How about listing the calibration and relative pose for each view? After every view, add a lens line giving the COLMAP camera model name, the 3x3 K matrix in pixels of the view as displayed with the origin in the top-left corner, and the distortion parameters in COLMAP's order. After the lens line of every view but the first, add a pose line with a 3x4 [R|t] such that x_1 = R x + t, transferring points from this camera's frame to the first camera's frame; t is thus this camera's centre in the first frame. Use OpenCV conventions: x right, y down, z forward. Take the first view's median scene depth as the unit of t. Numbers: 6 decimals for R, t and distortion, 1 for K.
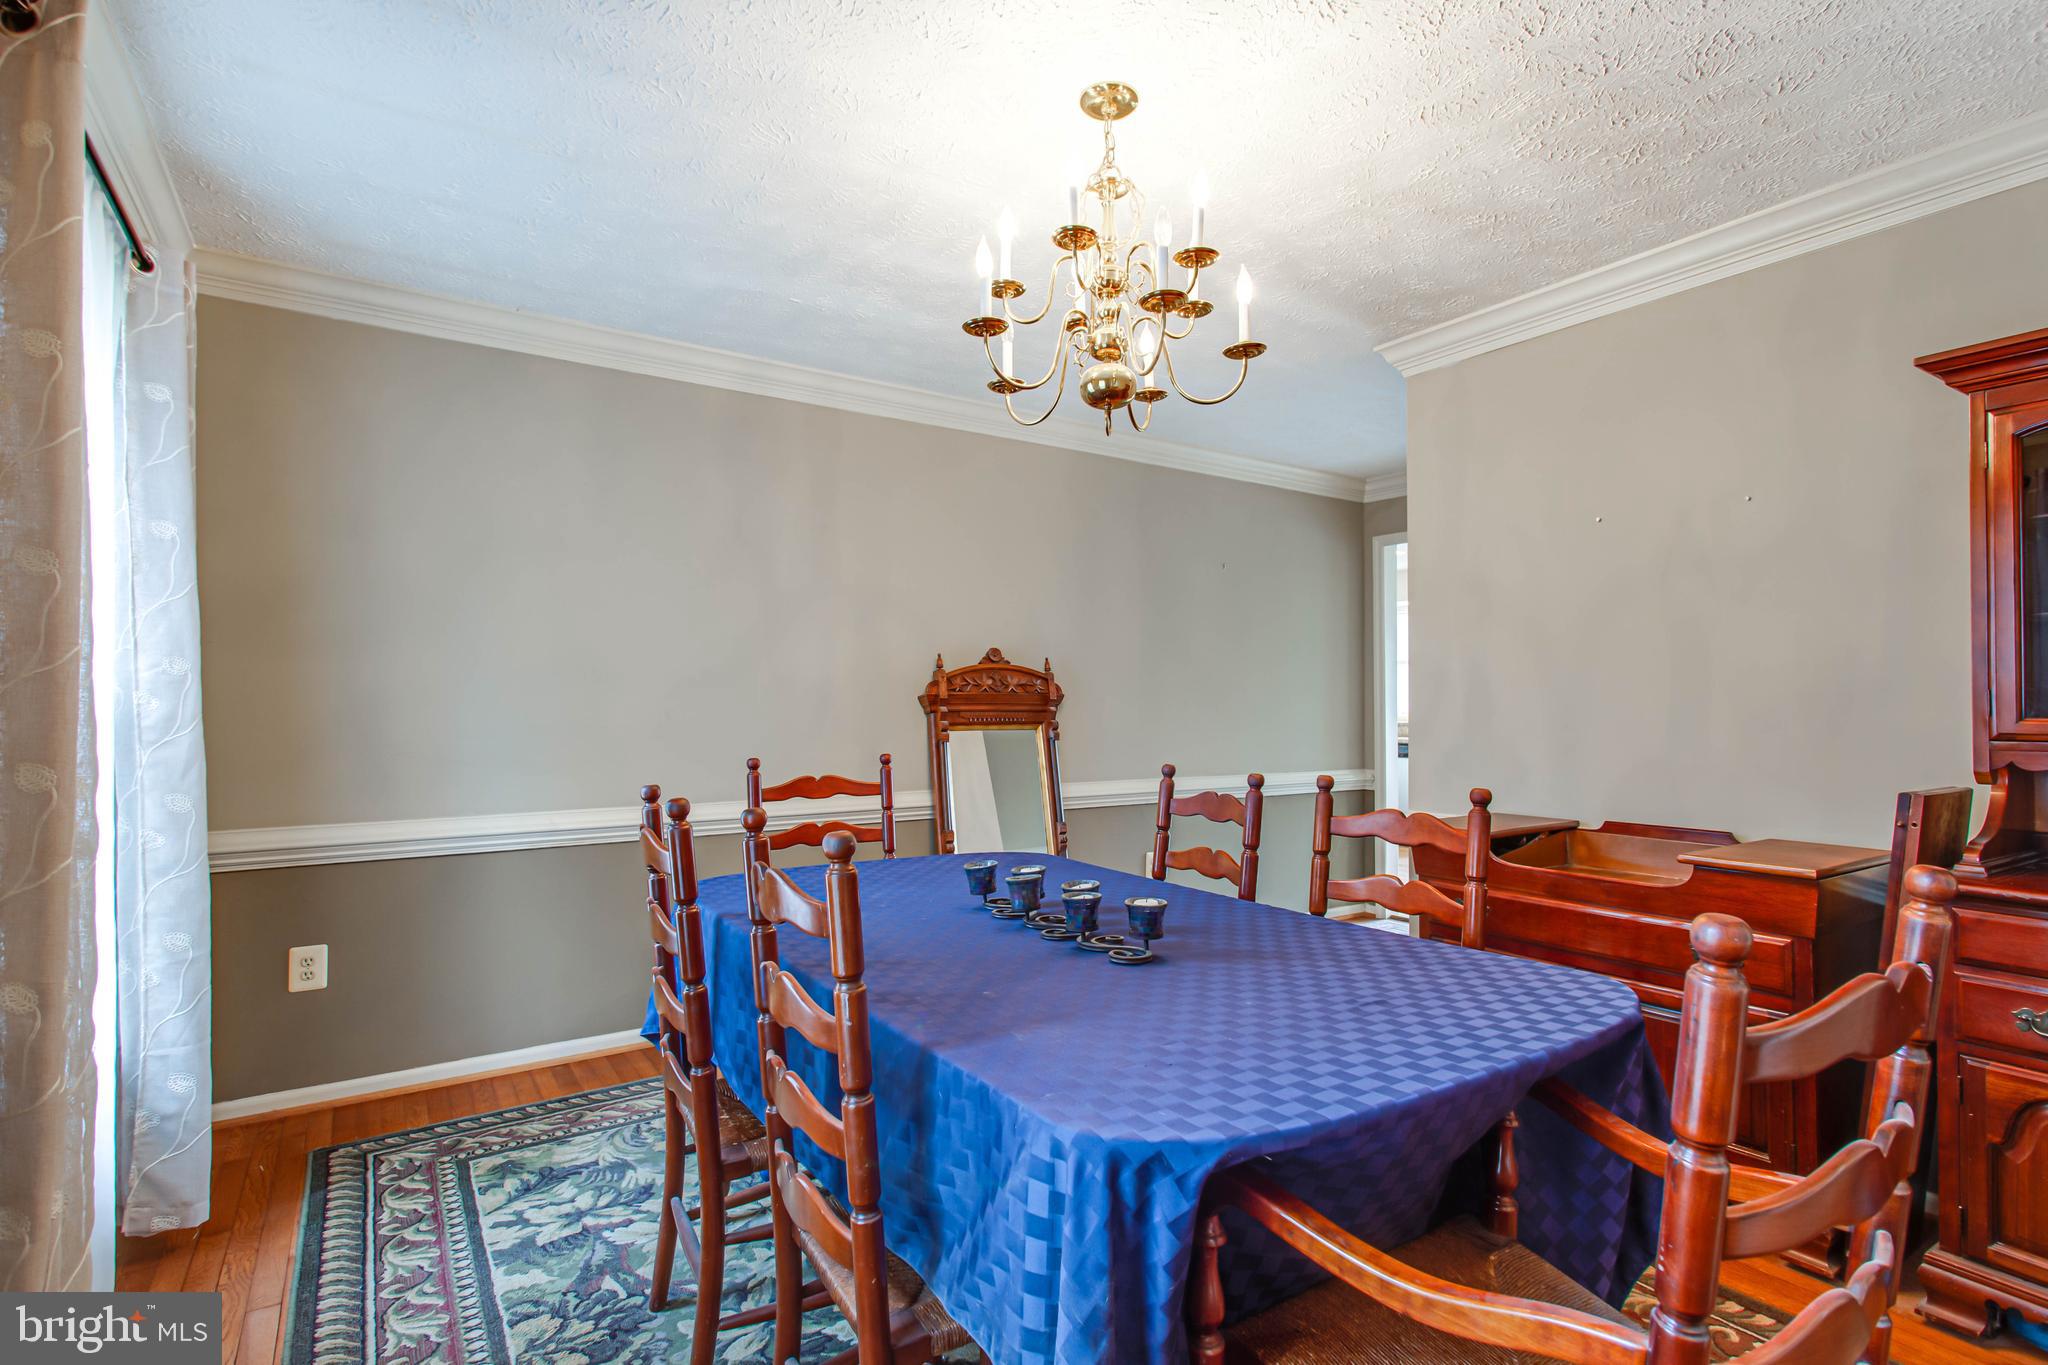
lens RADIAL K [[970.9, 0, 1027.7], [0, 970.9, 702.5], [0, 0, 1]] dist [-0.001355, 0.001935]
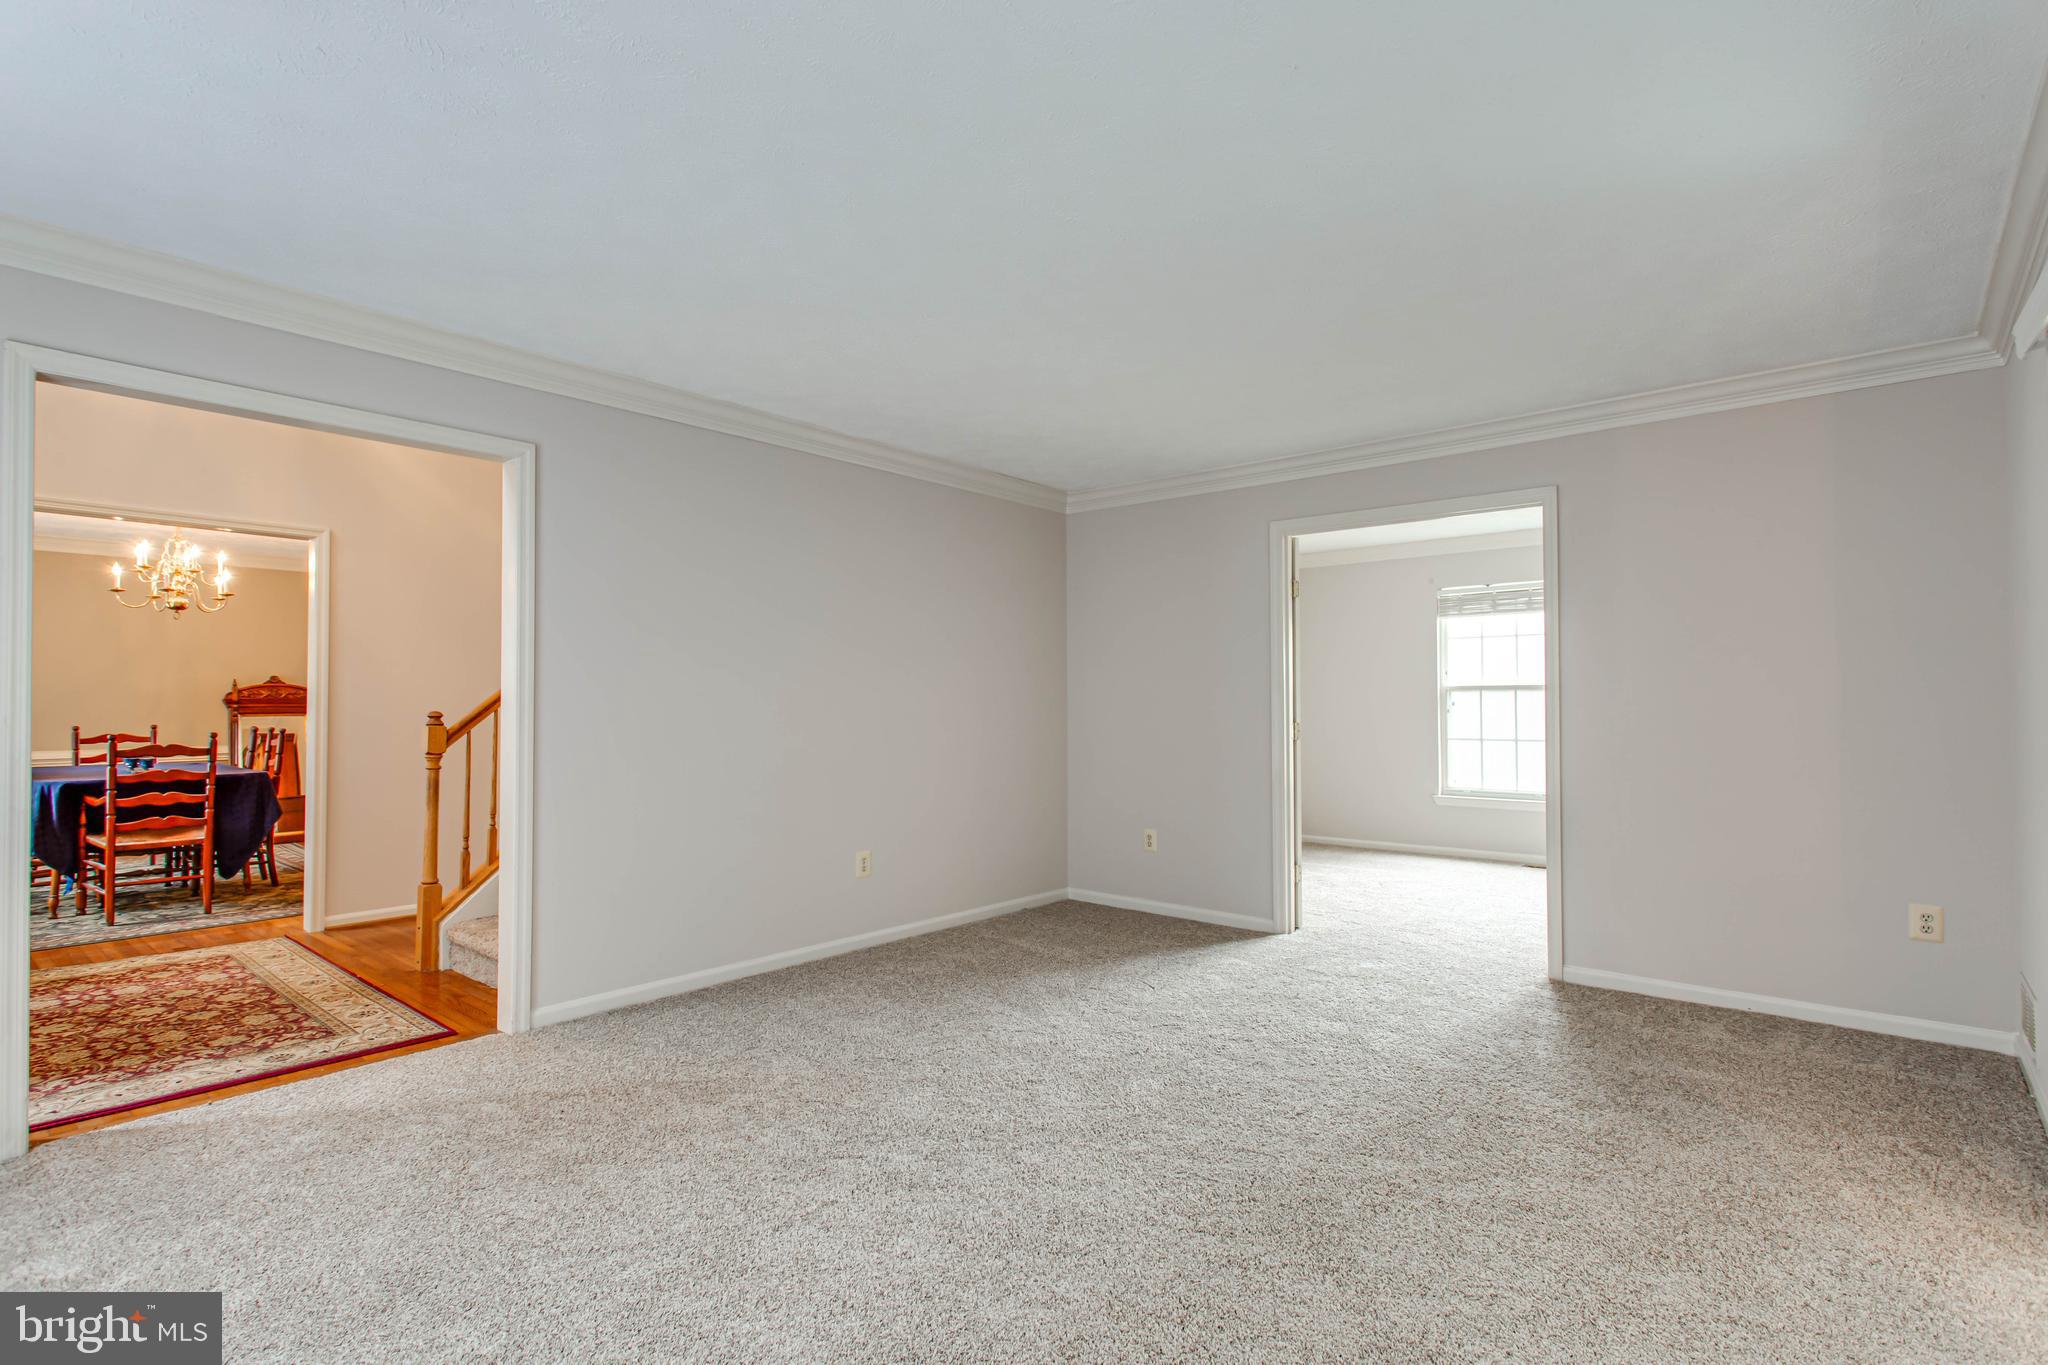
lens RADIAL K [[970.9, 0, 1027.7], [0, 970.9, 702.5], [0, 0, 1]] dist [-0.001355, 0.001935]
pose [[0.961637, -0.000849, 0.274324, 0.947578], [0.000291, 0.999998, 0.002073, -0.004535], [-0.274325, -0.001914, 0.961635, -1.408608]]
